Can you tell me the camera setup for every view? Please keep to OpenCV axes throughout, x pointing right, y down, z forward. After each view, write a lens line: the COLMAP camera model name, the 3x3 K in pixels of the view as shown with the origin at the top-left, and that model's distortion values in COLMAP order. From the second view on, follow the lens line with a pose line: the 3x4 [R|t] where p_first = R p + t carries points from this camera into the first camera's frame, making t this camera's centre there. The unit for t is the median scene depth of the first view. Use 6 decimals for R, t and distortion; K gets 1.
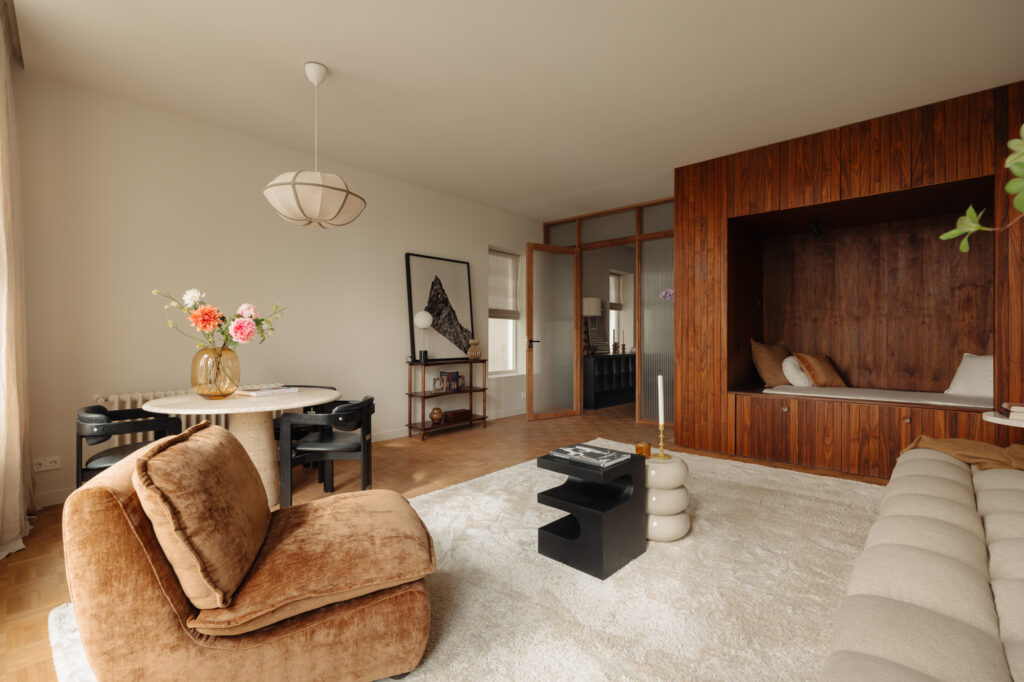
lens RADIAL K [[467.3, 0, 512.0], [0, 467.3, 341.0], [0, 0, 1]] dist [-0.001547, 0.000572]
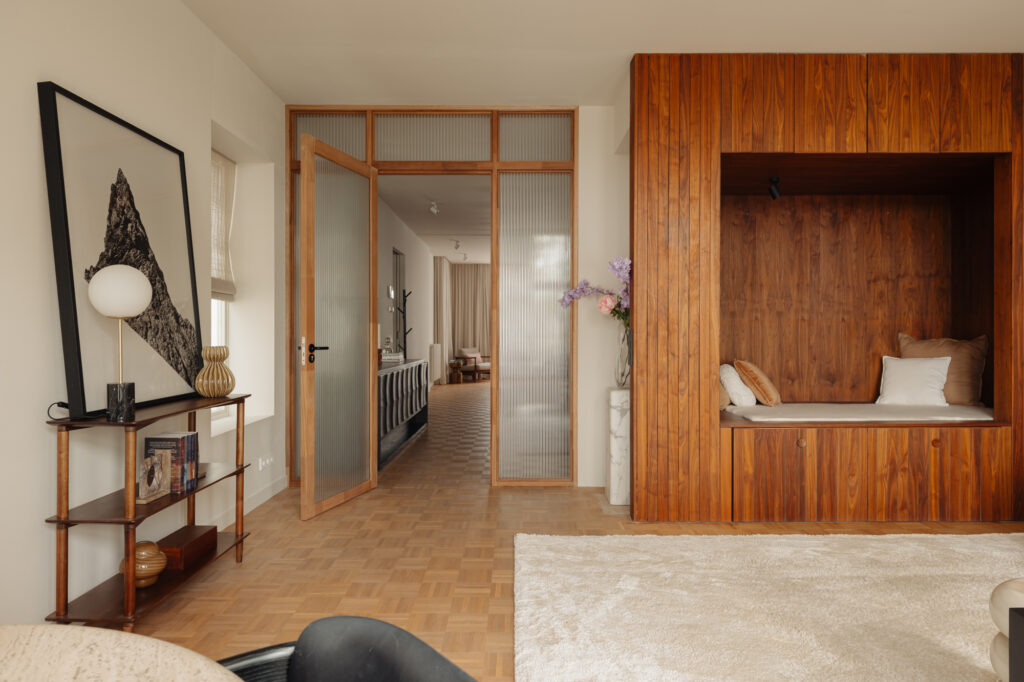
lens RADIAL K [[652.4, 0, 541.3], [0, 652.4, 330.9], [0, 0, 1]] dist [0.034087, -0.047348]
pose [[0.738485, 0.002611, 0.674264, -0.310630], [0.006613, 0.999916, -0.011116, -0.010467], [-0.674237, 0.012668, 0.738406, 0.489315]]
